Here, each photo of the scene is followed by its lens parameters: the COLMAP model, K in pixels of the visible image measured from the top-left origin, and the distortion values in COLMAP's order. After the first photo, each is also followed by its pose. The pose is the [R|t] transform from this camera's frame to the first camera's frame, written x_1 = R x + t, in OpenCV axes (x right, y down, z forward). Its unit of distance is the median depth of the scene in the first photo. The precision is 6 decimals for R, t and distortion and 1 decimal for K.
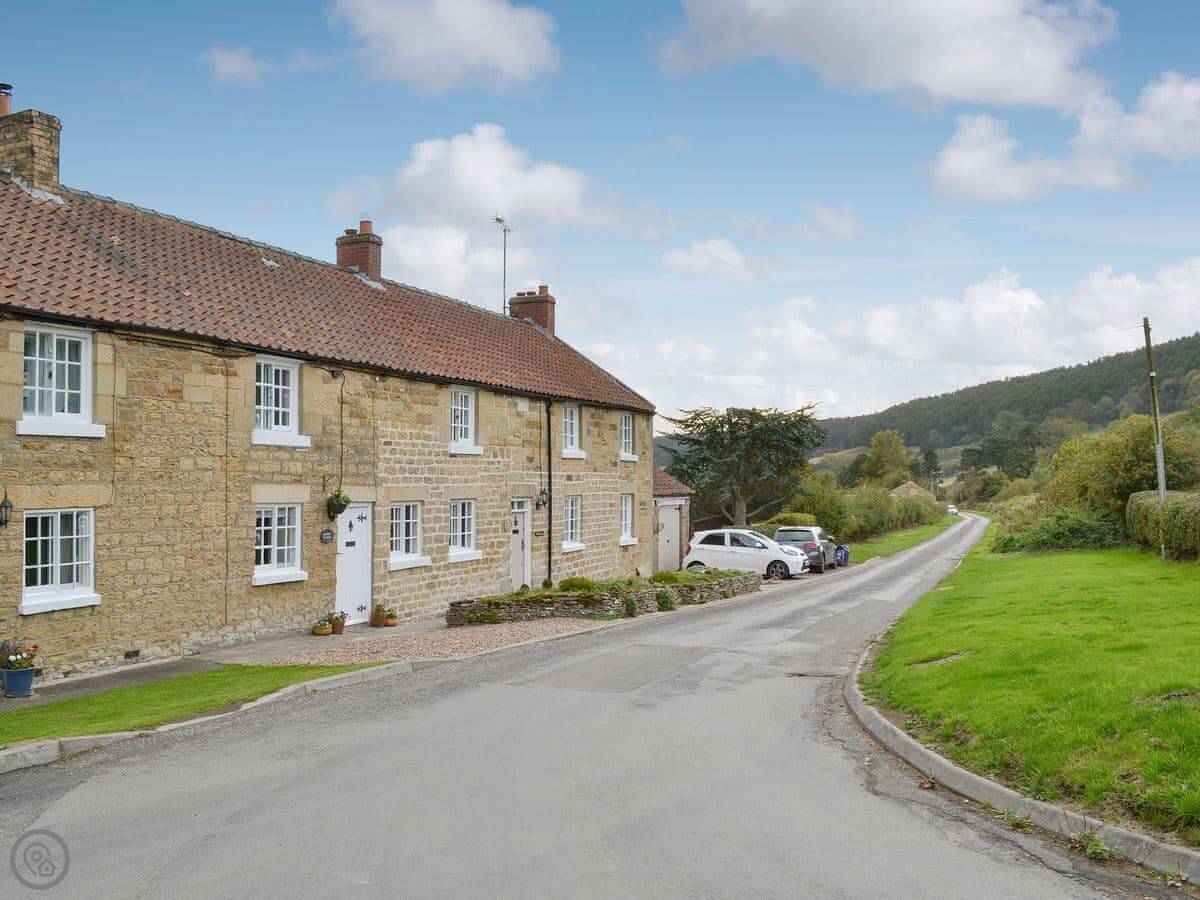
lens RADIAL K [[1097.6, 0, 566.2], [0, 1097.6, 442.0], [0, 0, 1]] dist [-0.077342, 0.000000]
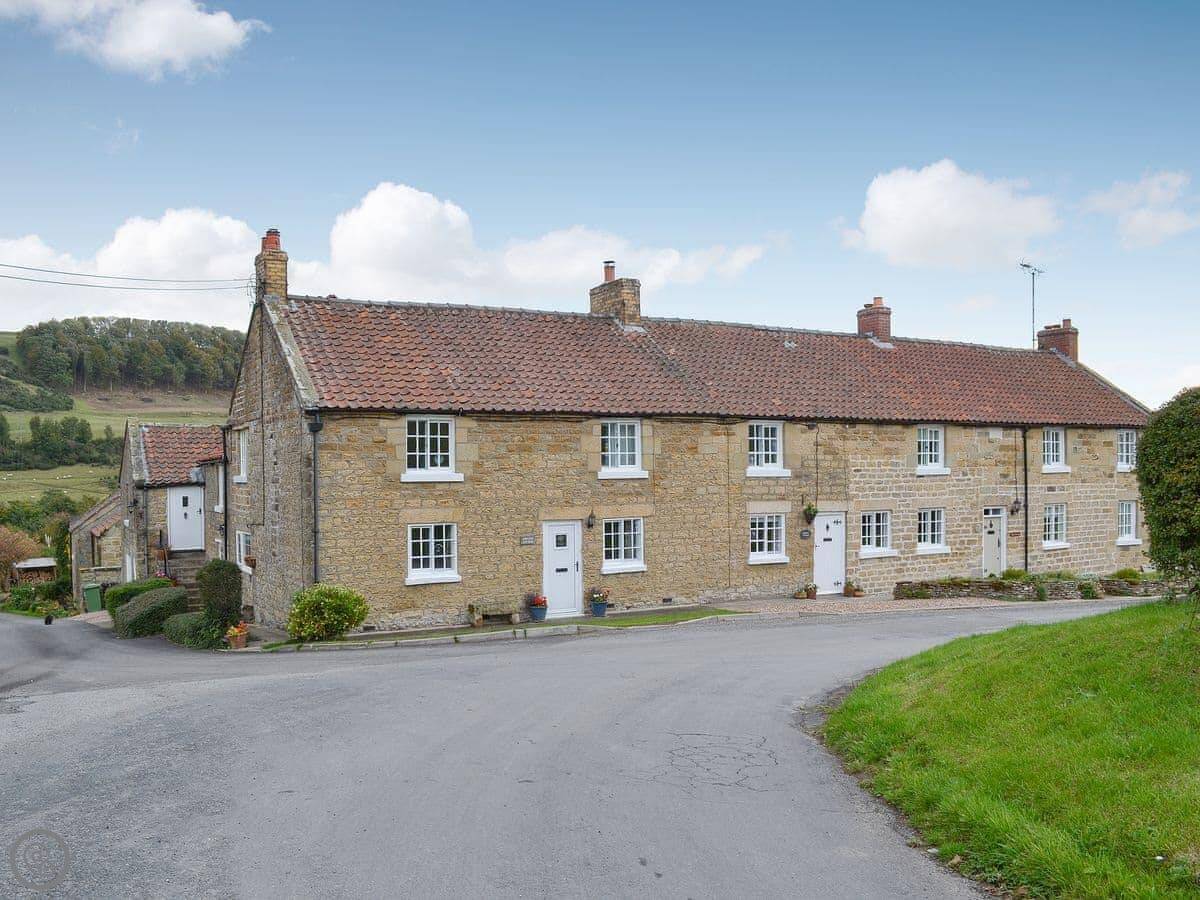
lens RADIAL K [[1100.5, 0, 601.0], [0, 1100.5, 456.4], [0, 0, 1]] dist [-0.077383, 0.000000]
pose [[0.817342, -0.010506, -0.576057, 0.423067], [0.026250, 0.999475, 0.019017, -0.057867], [0.575555, -0.030665, 0.817188, -0.402078]]
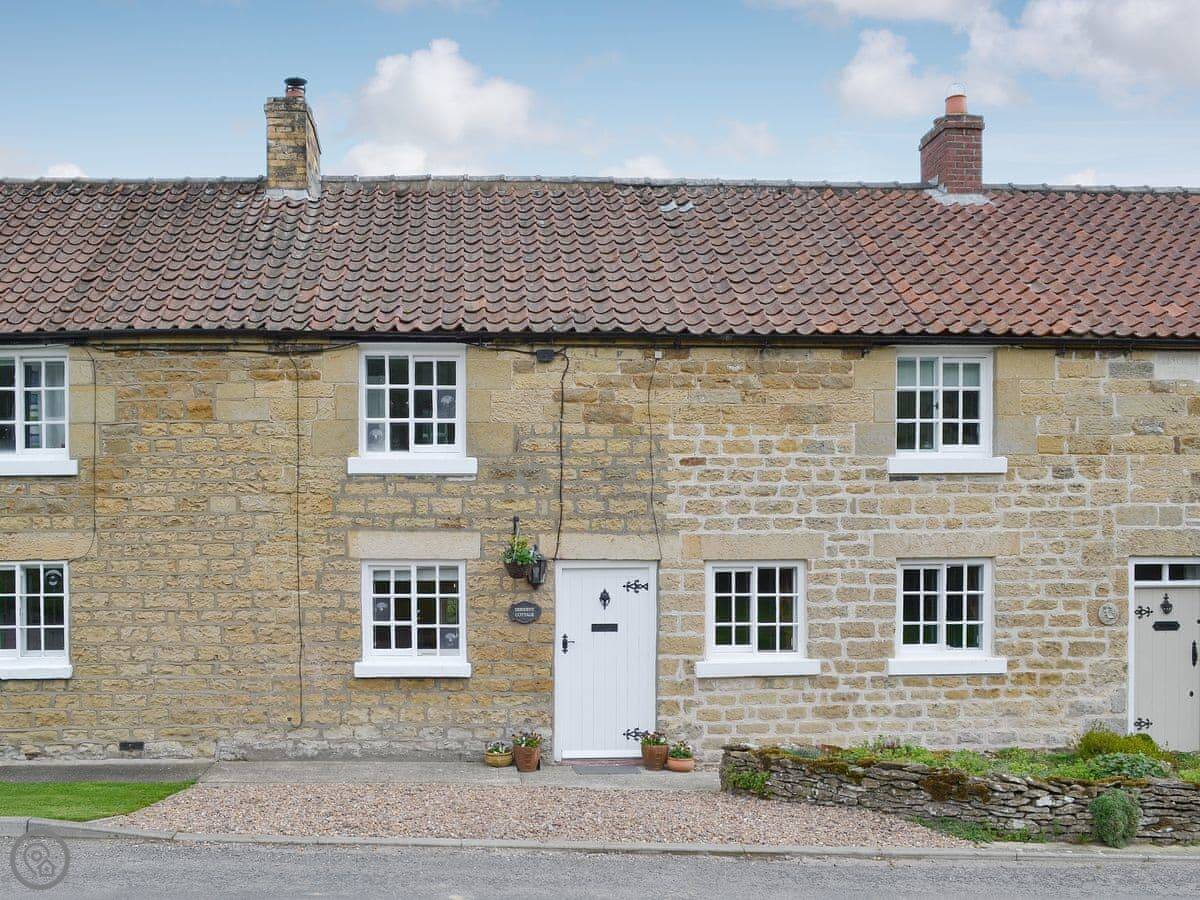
lens RADIAL K [[1096.5, 0, 598.6], [0, 1096.5, 522.5], [0, 0, 1]] dist [-0.031940, -0.007403]
pose [[0.457404, 0.000803, -0.889259, 0.365262], [0.035452, 0.999188, 0.019138, 0.022540], [0.888552, -0.040280, 0.457004, 0.738455]]
